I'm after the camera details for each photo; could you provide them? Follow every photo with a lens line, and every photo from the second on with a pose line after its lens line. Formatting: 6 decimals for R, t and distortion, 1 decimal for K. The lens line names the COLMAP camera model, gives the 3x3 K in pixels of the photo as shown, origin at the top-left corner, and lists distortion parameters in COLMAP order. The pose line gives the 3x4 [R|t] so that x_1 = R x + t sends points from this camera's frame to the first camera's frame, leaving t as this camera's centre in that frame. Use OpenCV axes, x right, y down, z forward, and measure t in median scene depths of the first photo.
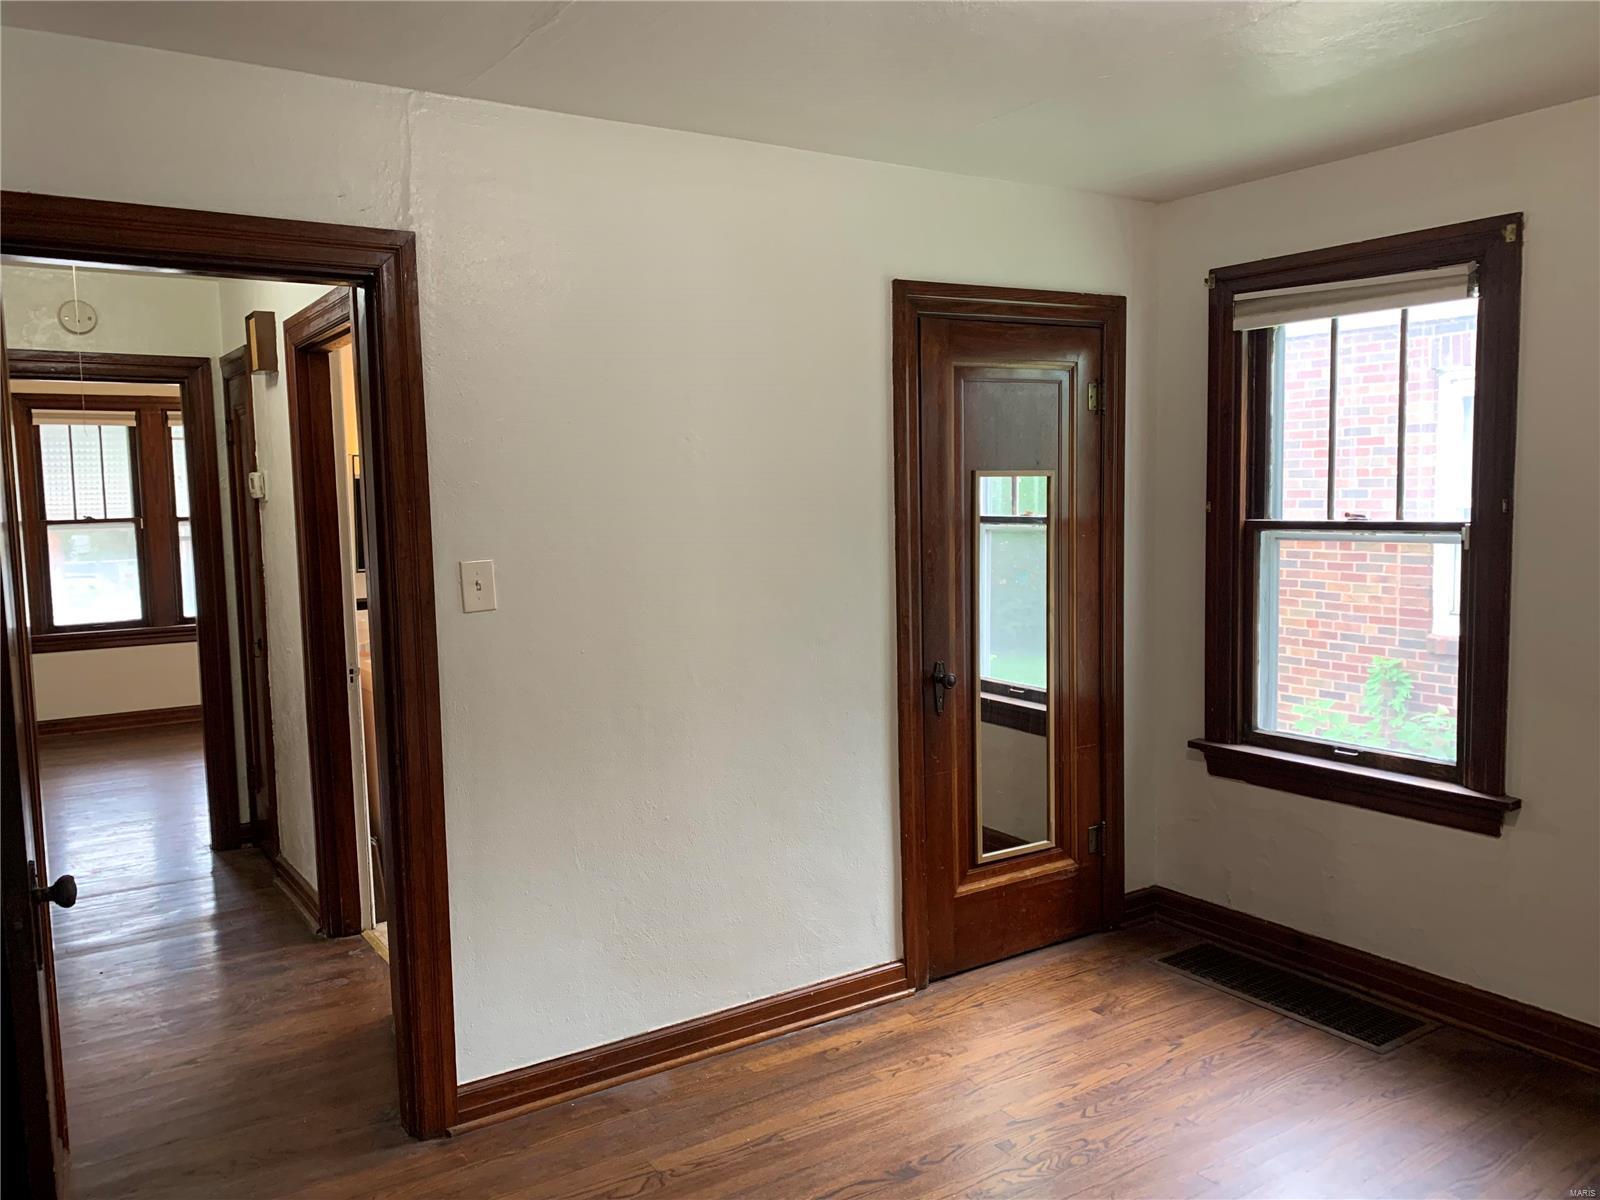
lens RADIAL K [[1227.6, 0, 800.5], [0, 1227.6, 580.0], [0, 0, 1]] dist [0.094153, -0.102442]
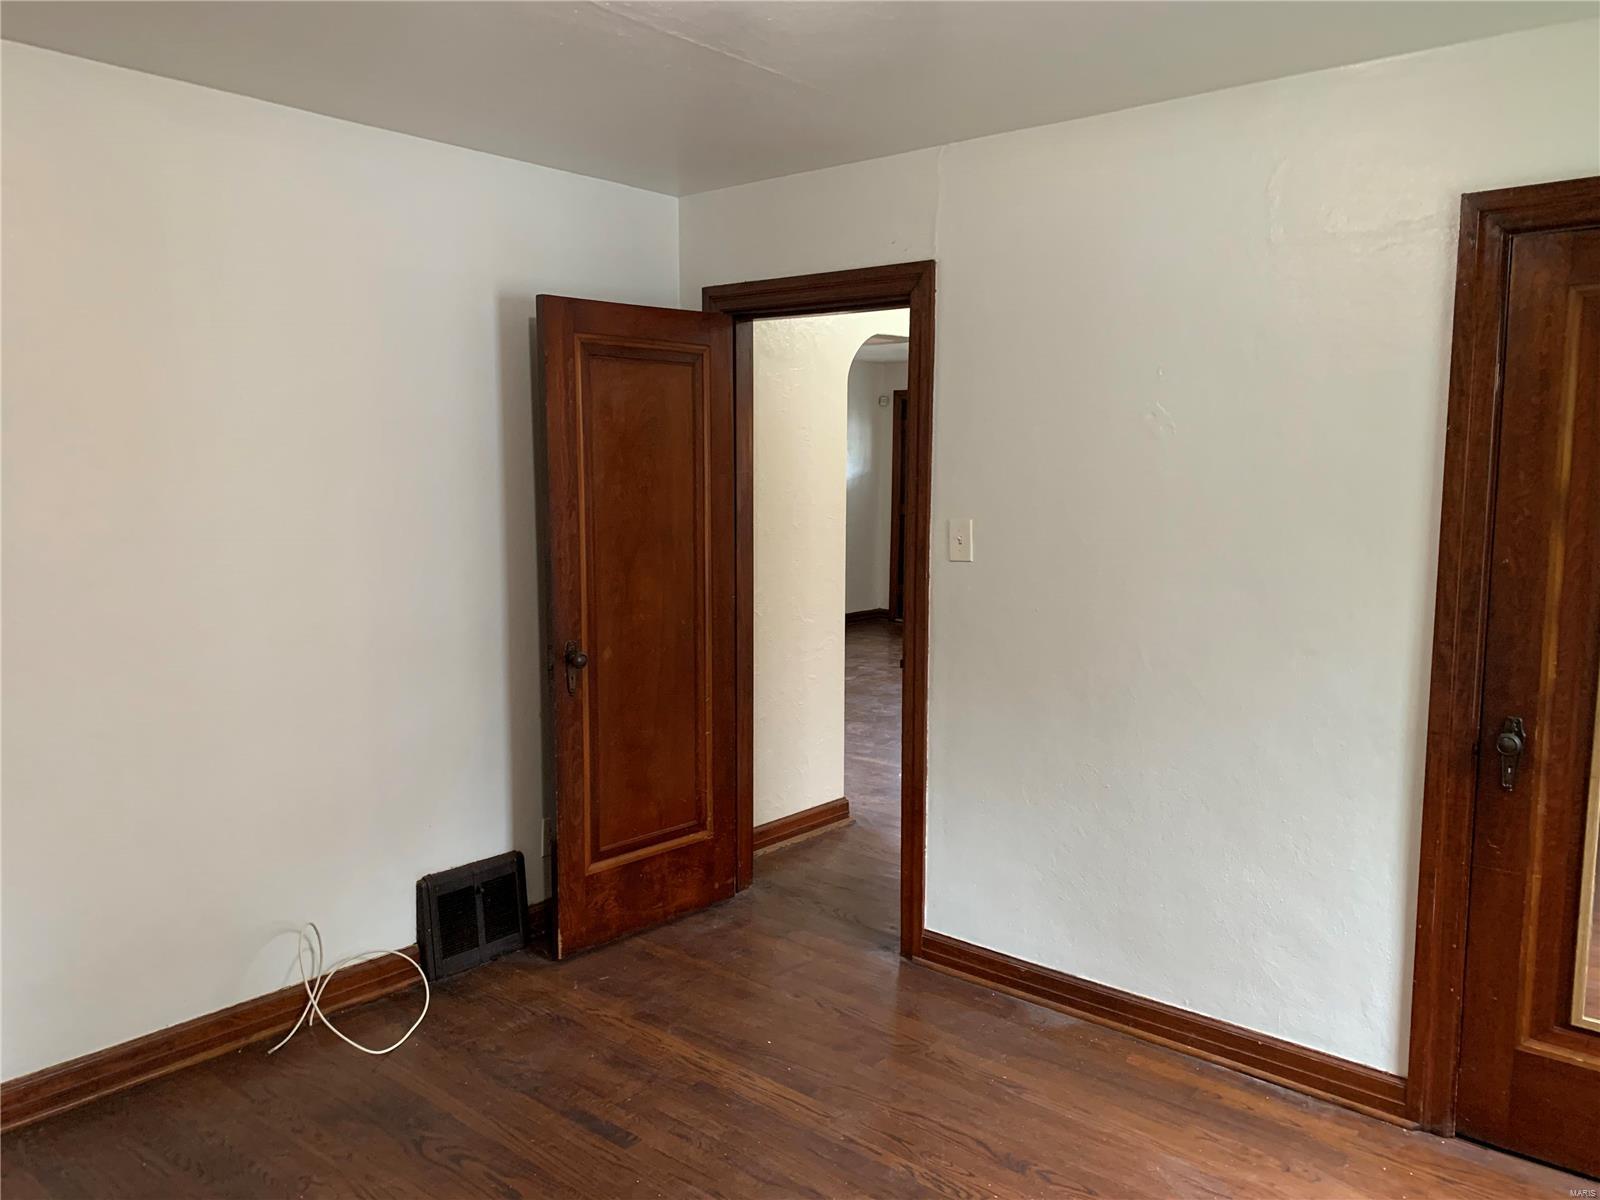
lens RADIAL K [[1218.8, 0, 800.0], [0, 1218.8, 600.0], [0, 0, 1]] dist [-0.008474, -0.001896]
pose [[0.272184, 0.126166, -0.953938, 0.772118], [-0.085038, 0.990642, 0.106757, -0.047838], [0.958480, 0.052064, 0.280366, 0.467101]]
